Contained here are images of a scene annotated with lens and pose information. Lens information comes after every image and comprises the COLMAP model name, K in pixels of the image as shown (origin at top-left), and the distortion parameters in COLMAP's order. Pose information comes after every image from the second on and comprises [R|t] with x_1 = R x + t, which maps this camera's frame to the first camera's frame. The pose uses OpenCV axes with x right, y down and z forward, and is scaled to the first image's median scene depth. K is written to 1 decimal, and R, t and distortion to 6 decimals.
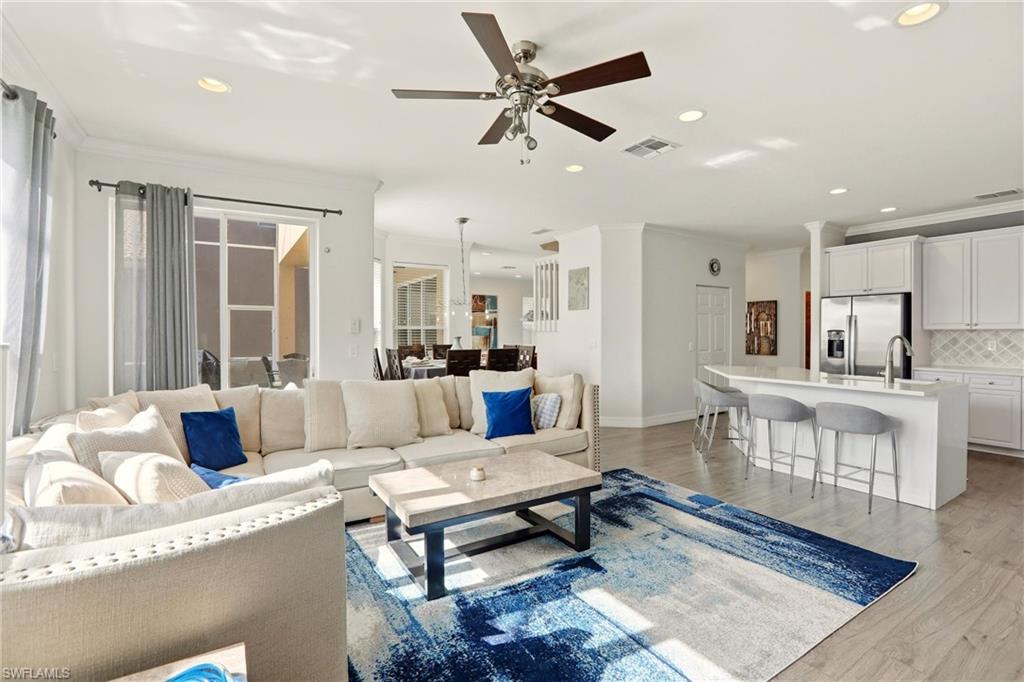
lens RADIAL K [[461.5, 0, 512.0], [0, 461.5, 341.0], [0, 0, 1]] dist [-0.032411, 0.000373]
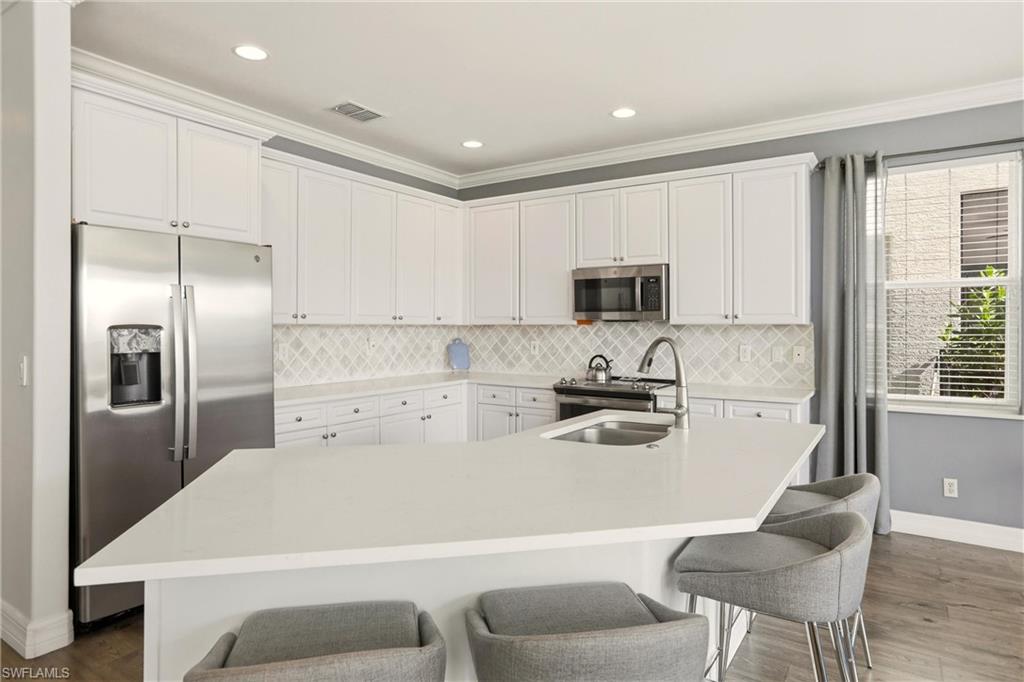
lens RADIAL K [[610.3, 0, 512.6], [0, 610.3, 327.4], [0, 0, 1]] dist [-0.001344, 0.000264]
pose [[-0.419567, -0.000821, 0.907724, 0.338999], [0.019305, 0.999765, 0.009827, -0.041716], [-0.907519, 0.021646, -0.419452, 1.852232]]
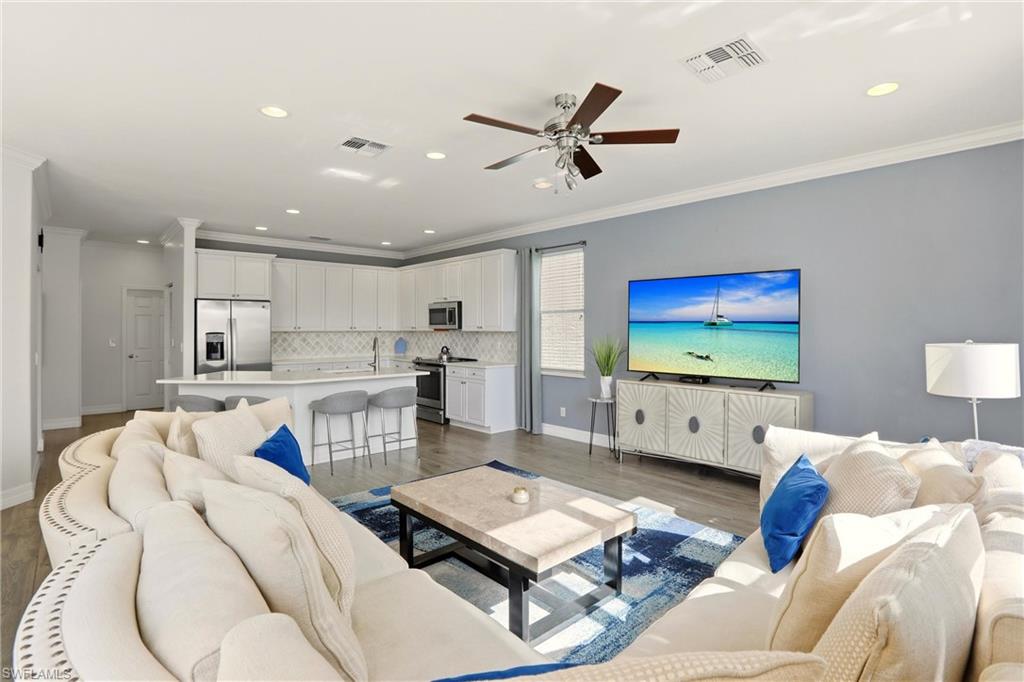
lens RADIAL K [[495.9, 0, 511.0], [0, 495.9, 329.8], [0, 0, 1]] dist [-0.063572, 0.000133]
pose [[-0.181455, -0.000383, 0.983399, -0.931292], [0.021747, 0.999754, 0.004402, -0.039437], [-0.983159, 0.022185, -0.181402, 1.080625]]
